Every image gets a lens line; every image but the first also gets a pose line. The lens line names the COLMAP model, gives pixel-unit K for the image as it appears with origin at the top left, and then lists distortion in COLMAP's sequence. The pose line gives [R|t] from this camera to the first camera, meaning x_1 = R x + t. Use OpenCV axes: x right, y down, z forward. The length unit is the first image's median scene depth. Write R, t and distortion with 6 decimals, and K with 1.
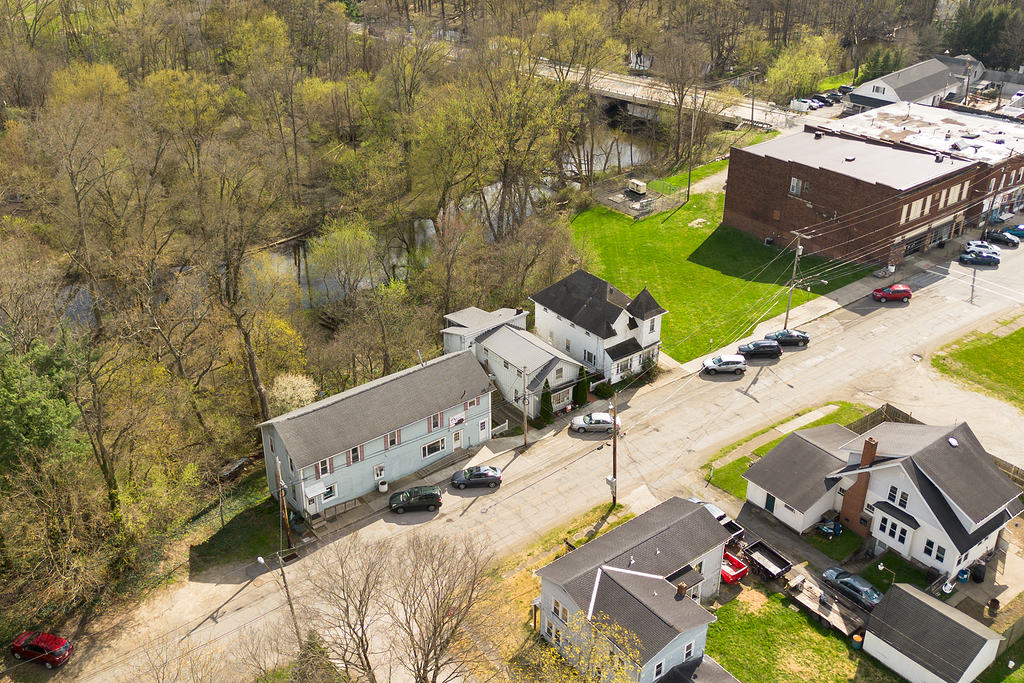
lens RADIAL K [[1002.5, 0, 509.6], [0, 1002.5, 292.4], [0, 0, 1]] dist [0.029866, -0.007891]
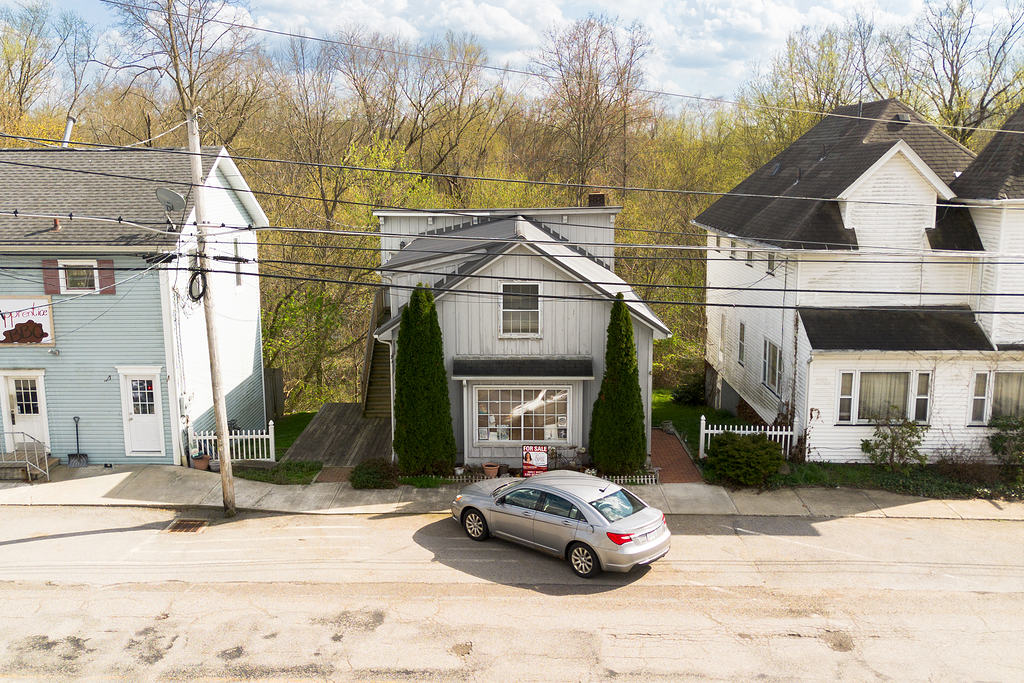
lens RADIAL K [[920.4, 0, 503.3], [0, 920.4, 337.7], [0, 0, 1]] dist [0.015877, -0.013488]
pose [[0.773246, 0.106578, -0.625085, 0.176396], [-0.270634, 0.946951, -0.173324, 0.119642], [0.573453, 0.303191, 0.761070, 0.766023]]
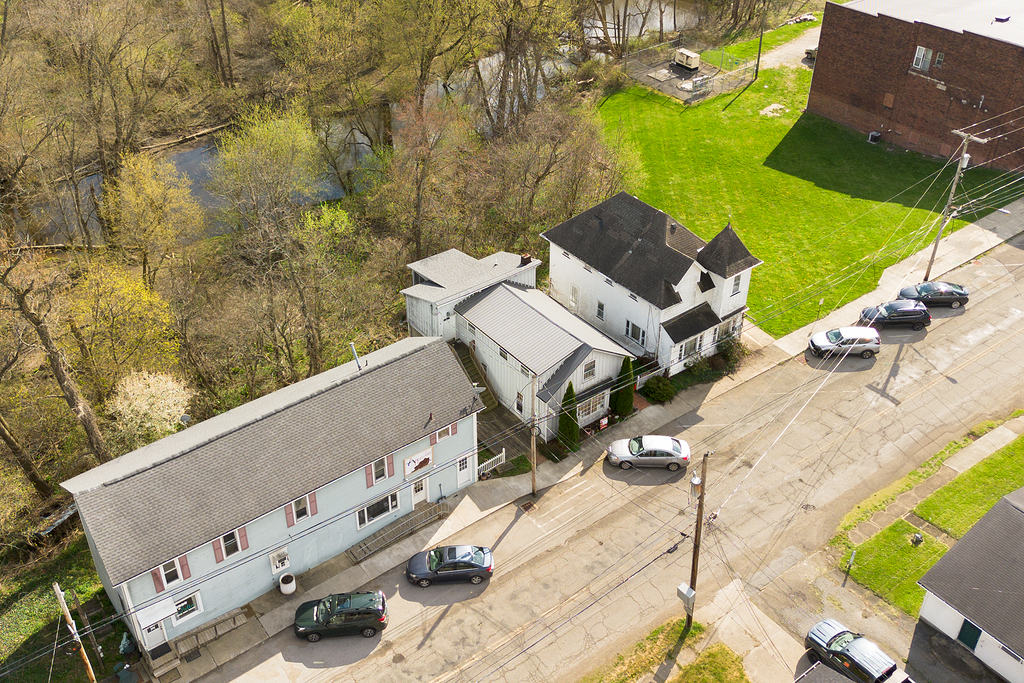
lens RADIAL K [[1002.5, 0, 509.6], [0, 1002.5, 292.4], [0, 0, 1]] dist [0.029866, -0.007891]
pose [[0.999953, 0.006041, -0.007608, 0.004596], [-0.005058, 0.992363, 0.123248, -0.038365], [0.008294, -0.123204, 0.992347, 0.368684]]
